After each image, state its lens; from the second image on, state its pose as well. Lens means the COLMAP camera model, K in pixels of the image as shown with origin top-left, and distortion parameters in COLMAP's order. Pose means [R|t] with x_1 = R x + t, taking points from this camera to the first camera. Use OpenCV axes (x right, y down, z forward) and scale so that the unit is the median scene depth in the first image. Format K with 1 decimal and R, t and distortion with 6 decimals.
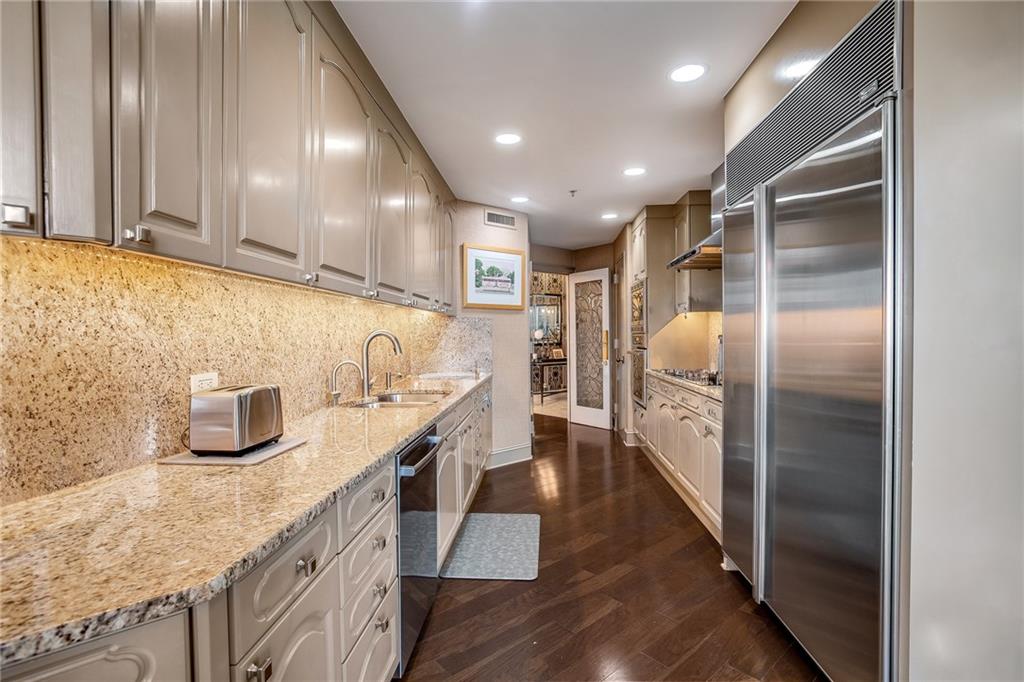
lens RADIAL K [[496.5, 0, 499.1], [0, 496.5, 338.2], [0, 0, 1]] dist [-0.014239, 0.000759]
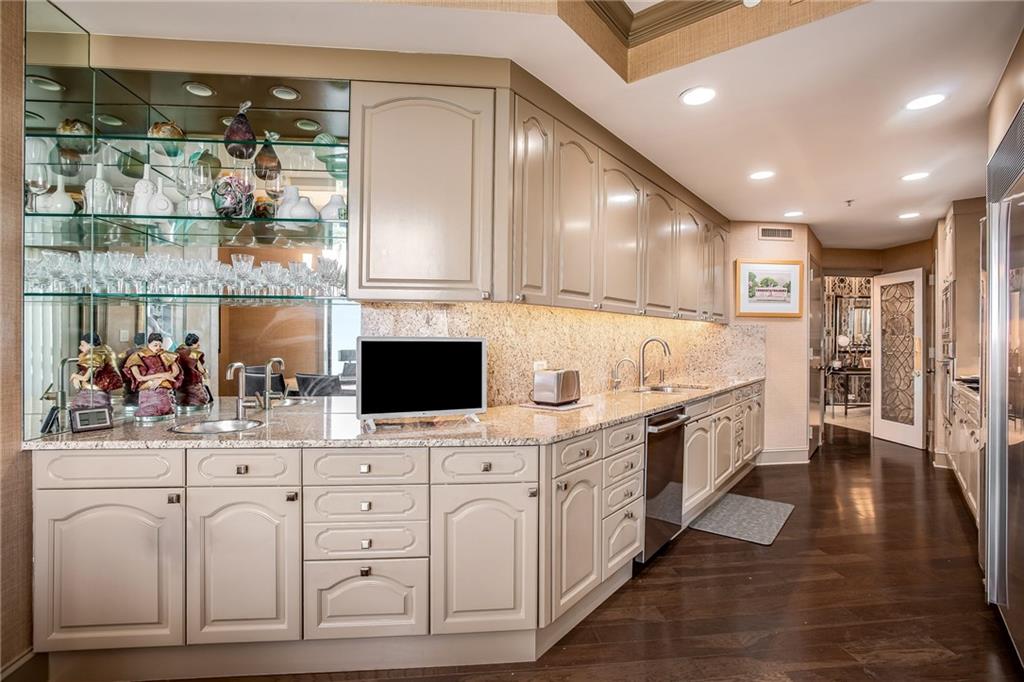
lens RADIAL K [[486.2, 0, 513.5], [0, 486.2, 333.2], [0, 0, 1]] dist [-0.104353, 0.000348]
pose [[0.839775, 0.010246, -0.542839, 0.086131], [-0.019293, 0.999754, -0.010976, -0.002433], [0.542592, 0.019690, 0.839765, -0.166261]]
